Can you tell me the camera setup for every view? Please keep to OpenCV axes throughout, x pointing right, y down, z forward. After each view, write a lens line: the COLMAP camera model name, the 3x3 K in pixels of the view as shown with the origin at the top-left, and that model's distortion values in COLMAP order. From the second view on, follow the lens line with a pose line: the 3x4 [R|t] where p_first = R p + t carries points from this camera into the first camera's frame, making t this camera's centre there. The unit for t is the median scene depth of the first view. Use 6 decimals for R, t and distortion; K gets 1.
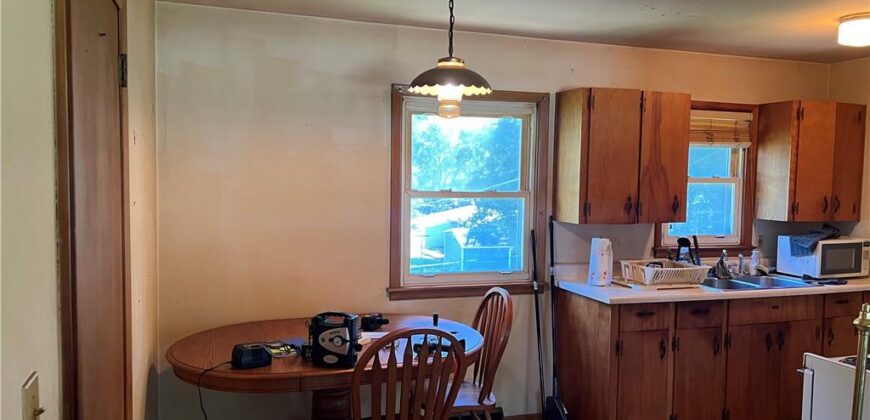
lens RADIAL K [[634.4, 0, 435.0], [0, 634.4, 210.0], [0, 0, 1]] dist [0.096083, -0.141976]
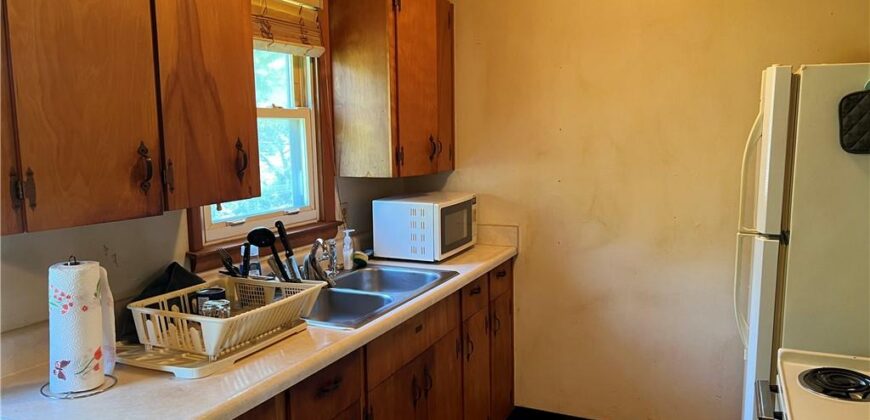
lens RADIAL K [[634.4, 0, 435.0], [0, 634.4, 210.0], [0, 0, 1]] dist [0.096083, -0.141976]
pose [[0.680331, -0.114073, 0.723973, 0.125359], [0.061773, 0.993223, 0.098448, -0.009177], [-0.730297, -0.022256, 0.682767, 0.549138]]
